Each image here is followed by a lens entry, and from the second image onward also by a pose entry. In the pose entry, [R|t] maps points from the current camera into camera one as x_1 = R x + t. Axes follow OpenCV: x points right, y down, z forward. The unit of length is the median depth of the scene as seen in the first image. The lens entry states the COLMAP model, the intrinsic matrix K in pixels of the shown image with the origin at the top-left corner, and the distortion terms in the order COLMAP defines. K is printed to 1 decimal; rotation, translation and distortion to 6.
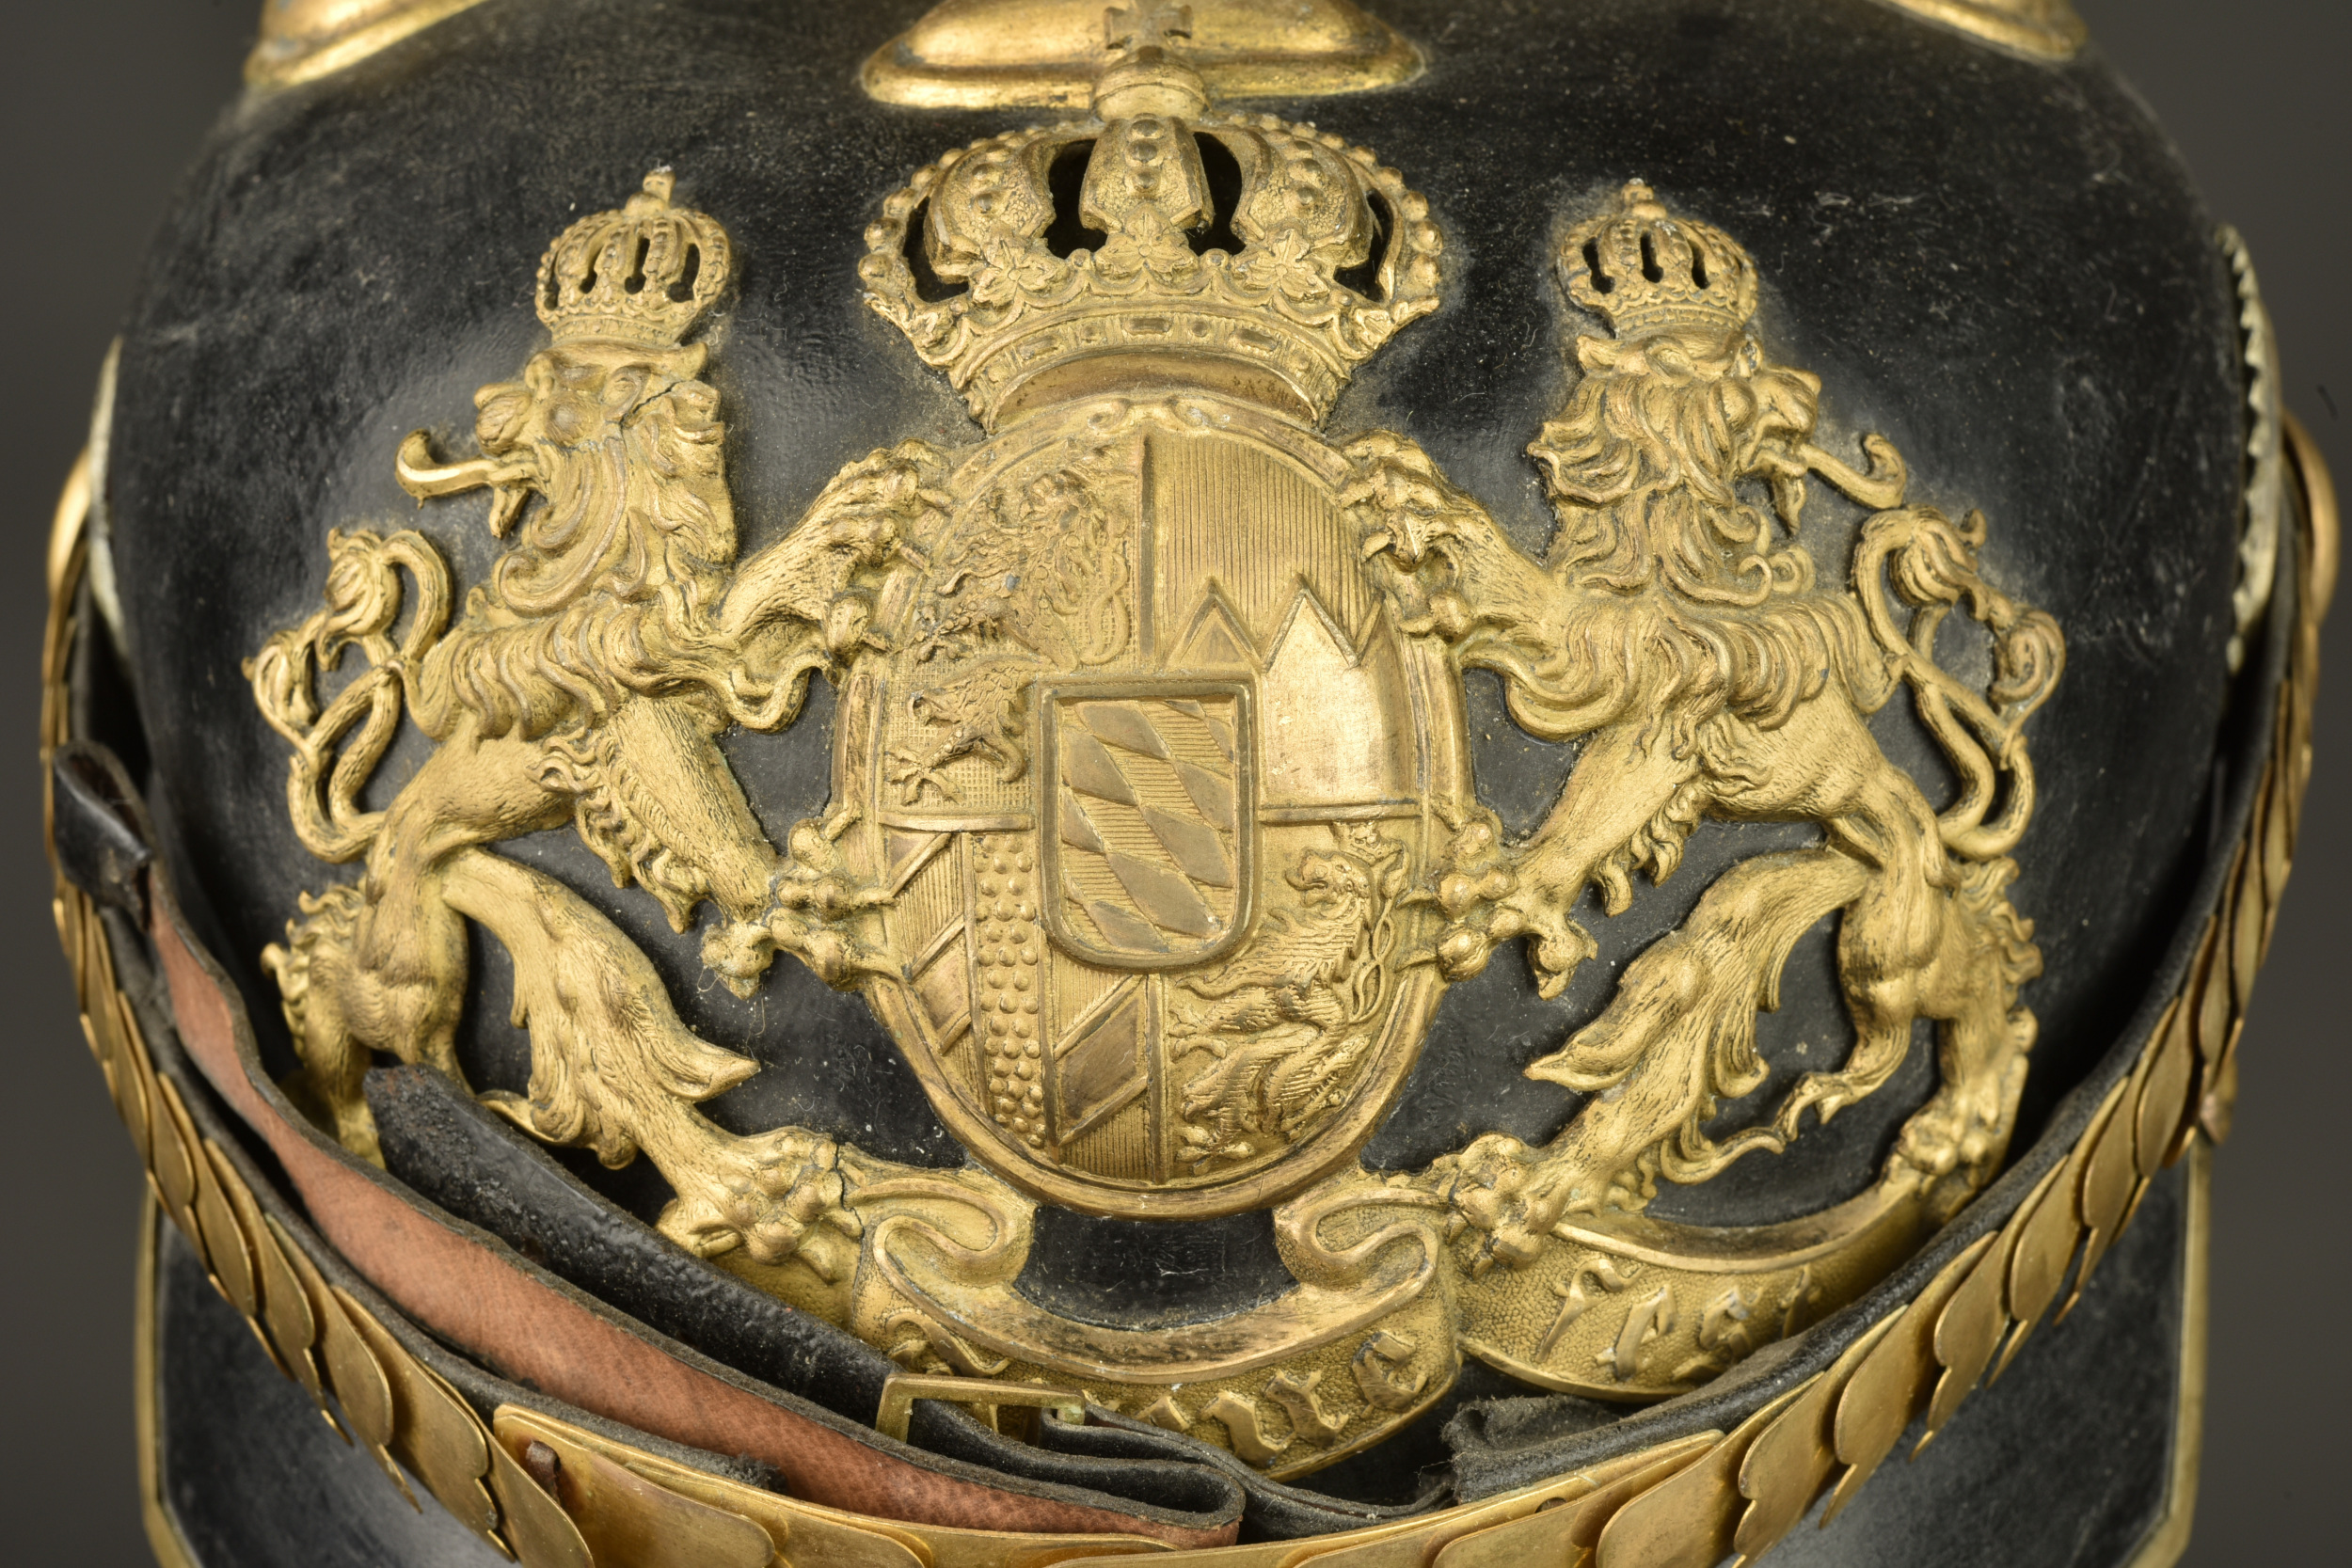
lens RADIAL K [[4205.7, 0, 1192.8], [0, 4205.7, 801.3], [0, 0, 1]] dist [-0.034680, 0.000000]
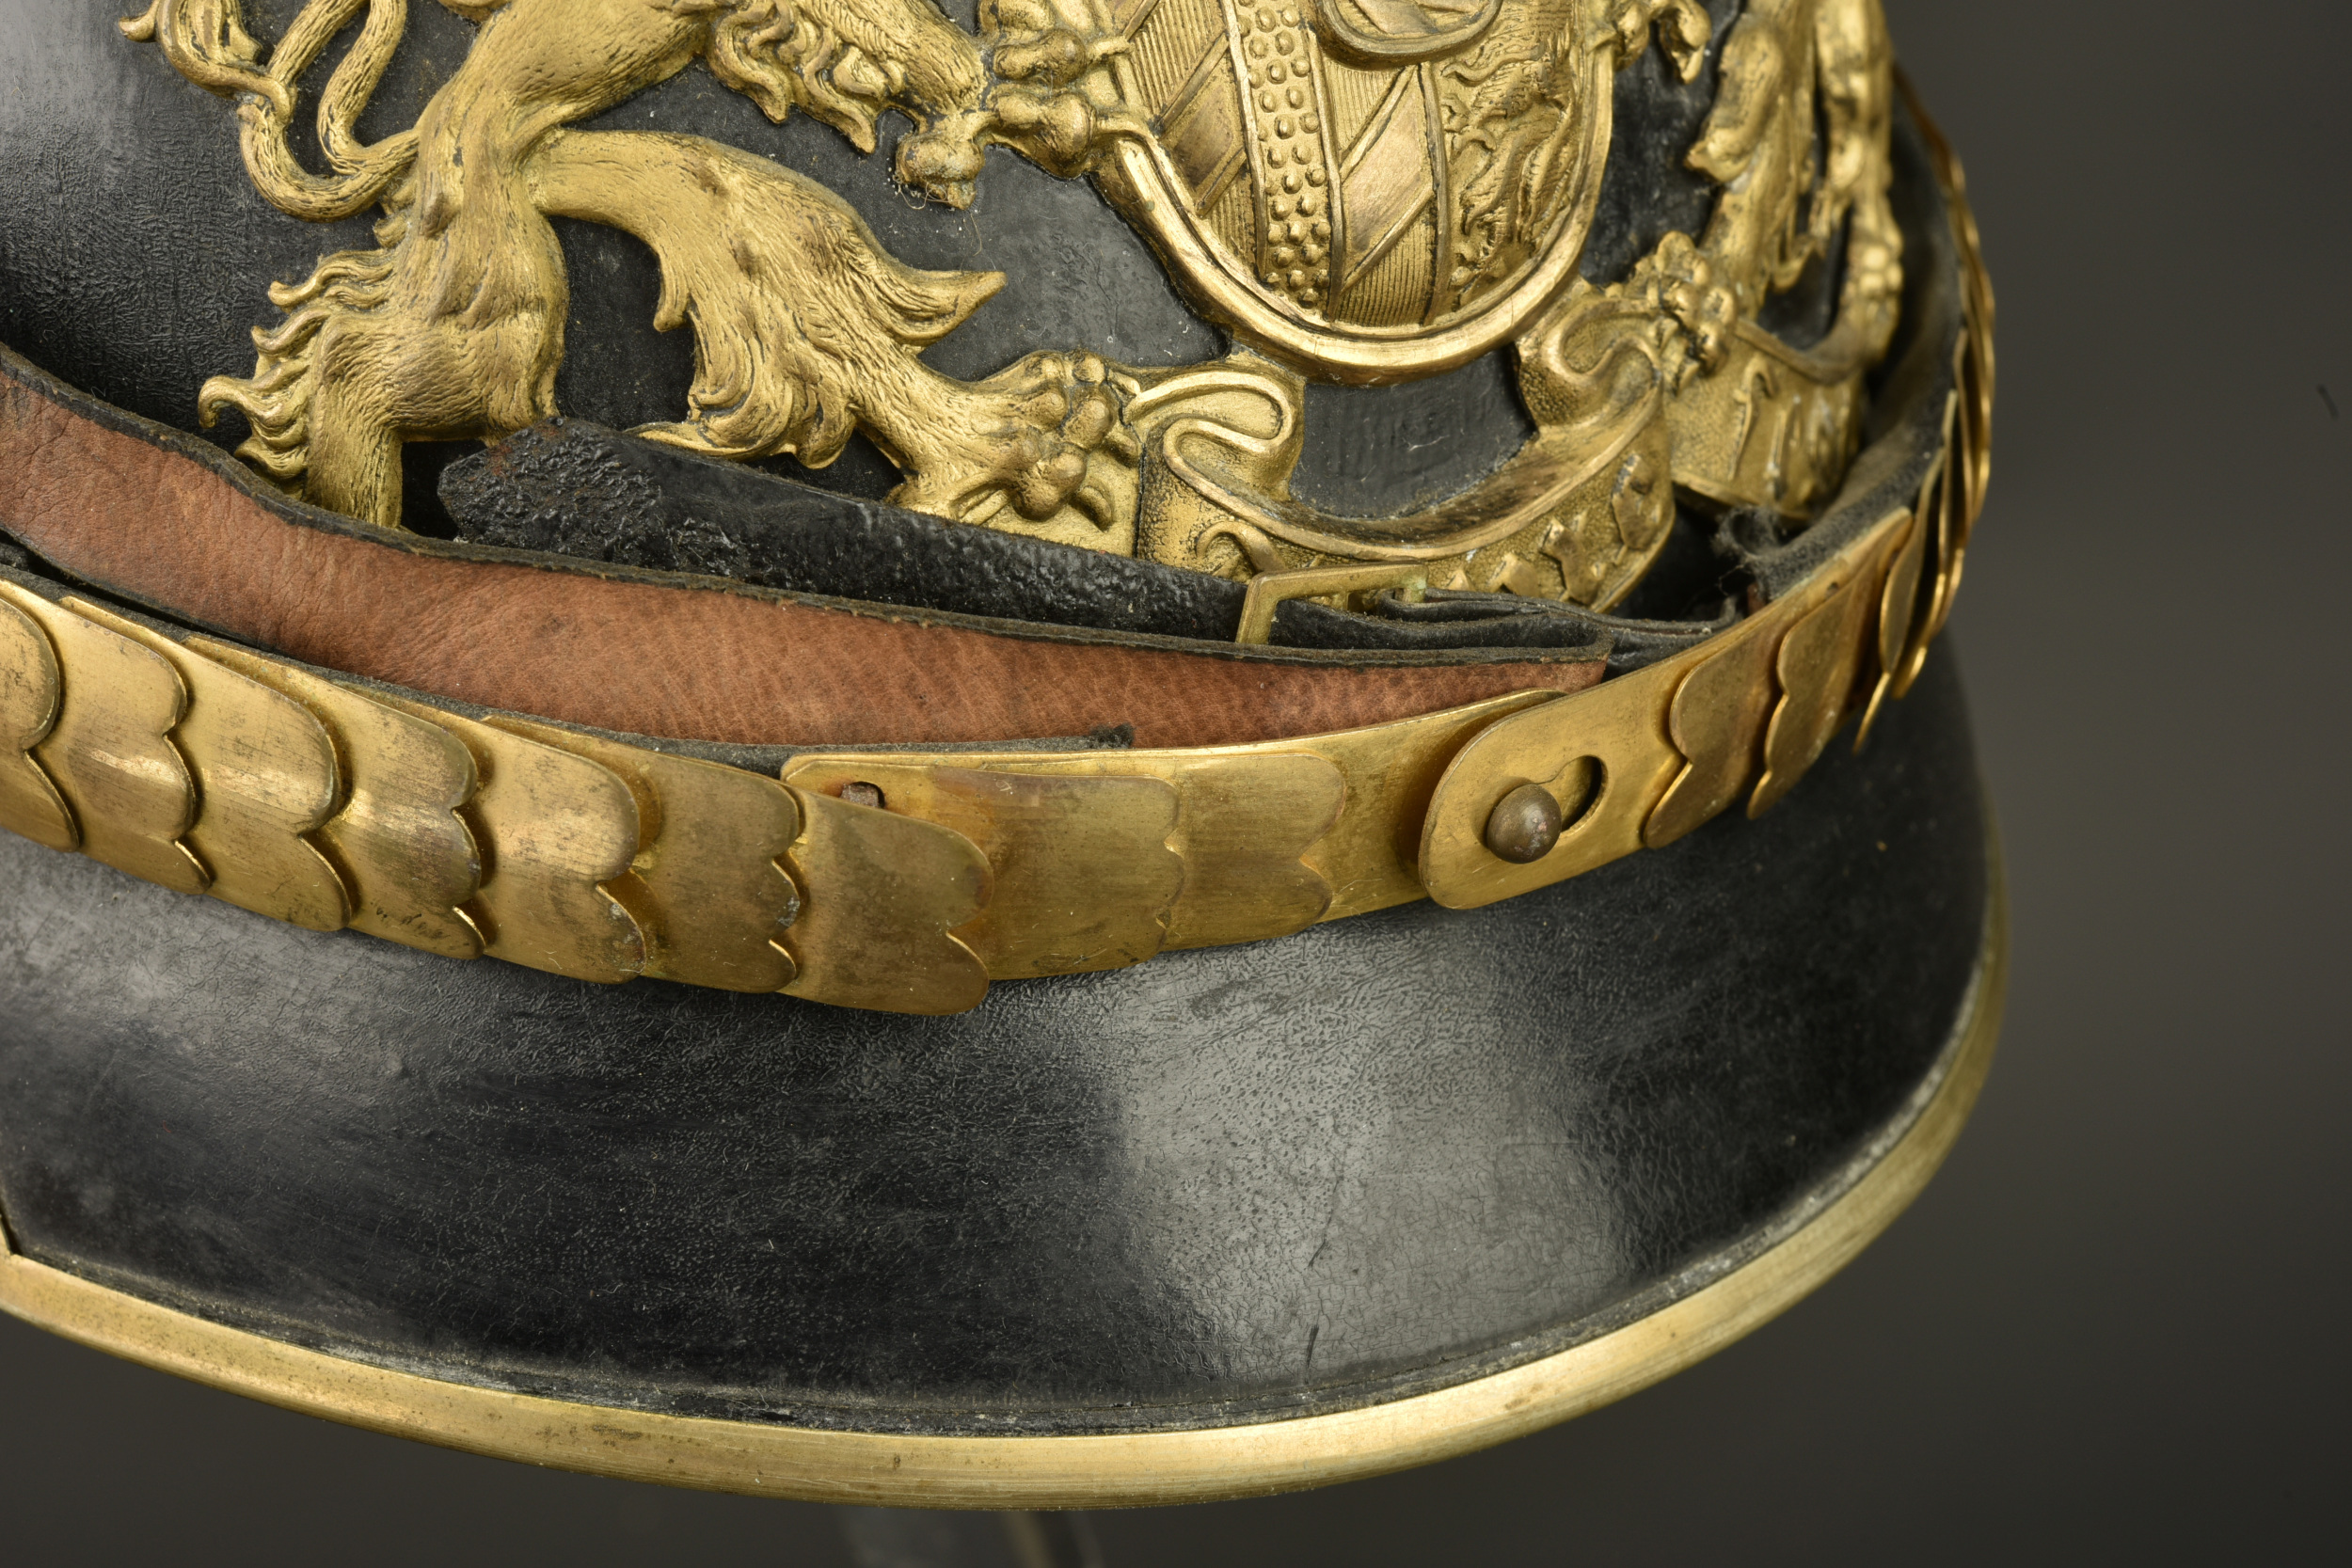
lens RADIAL K [[4205.7, 0, 1169.7], [0, 4205.7, 781.7], [0, 0, 1]] dist [-0.034680, 0.000000]
pose [[0.823287, -0.213821, 0.525813, -0.542825], [0.272474, 0.961503, -0.035630, 0.199335], [-0.497952, 0.172604, 0.849854, 0.264716]]
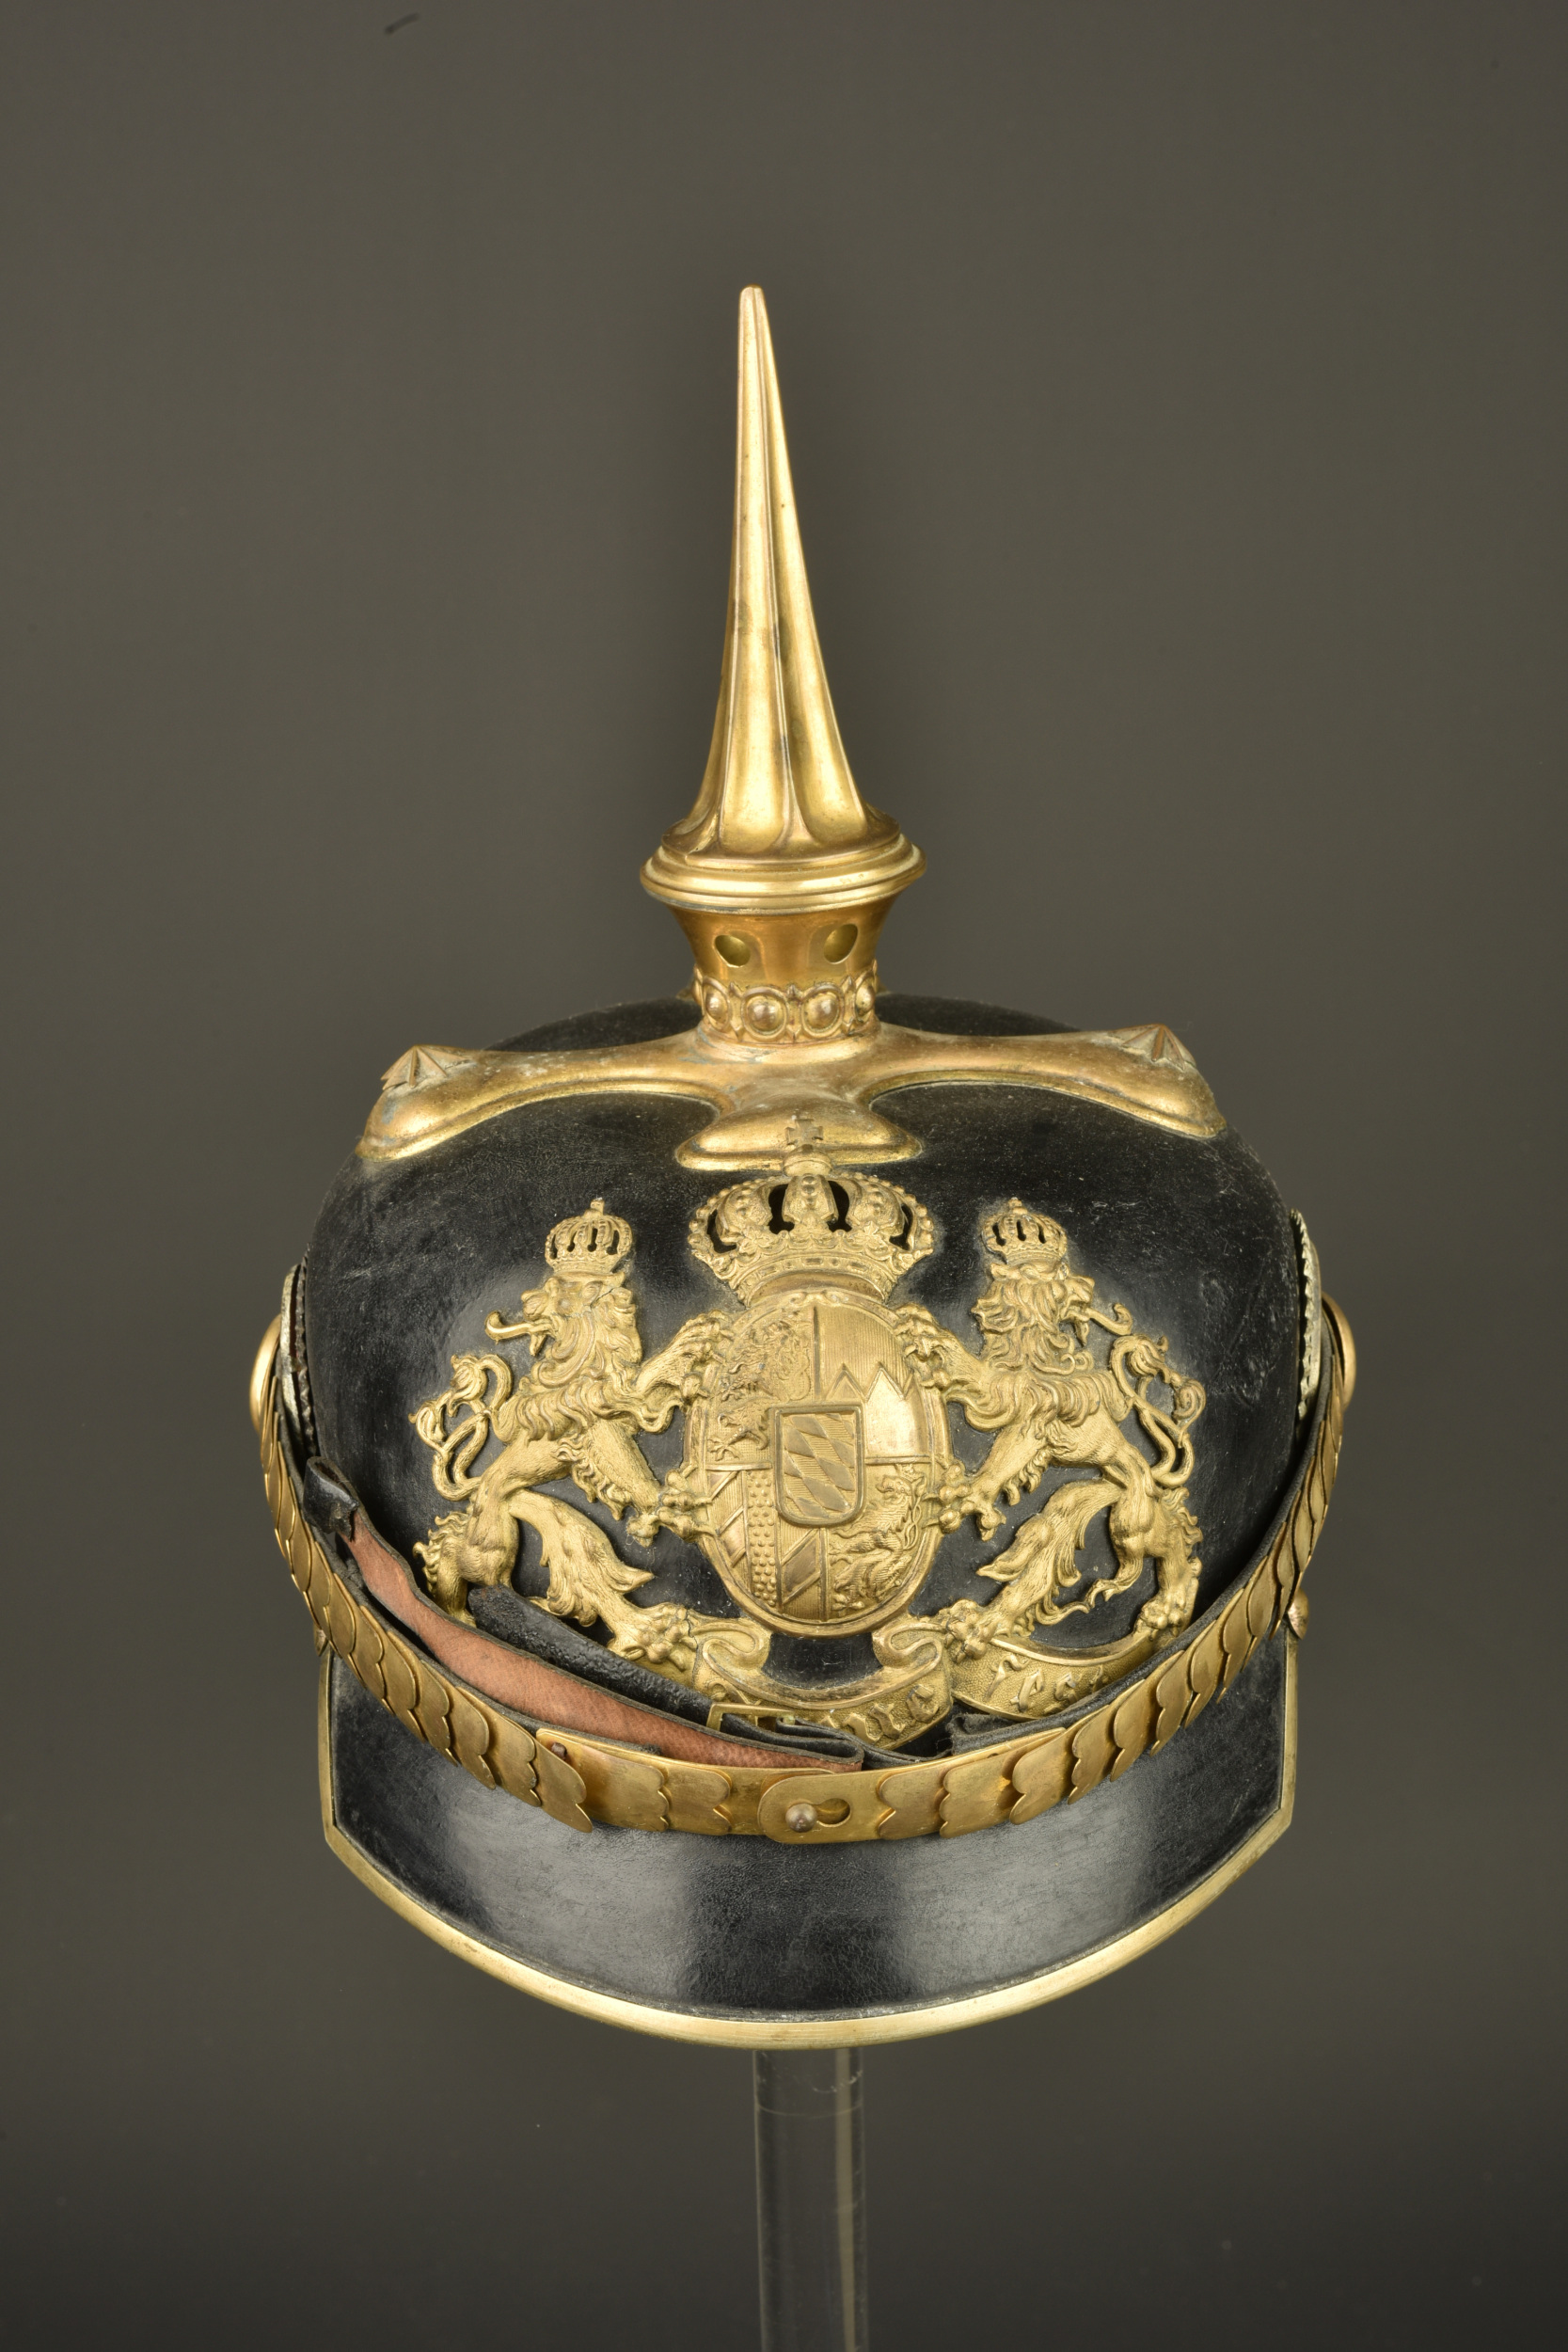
lens RADIAL K [[4205.7, 0, 776.0], [0, 4205.7, 1166.0], [0, 0, 1]] dist [-0.034680, 0.000000]
pose [[0.999166, -0.013114, 0.038676, -0.120900], [0.018584, 0.989305, -0.144670, 0.175734], [-0.036365, 0.145268, 0.988724, -1.349982]]
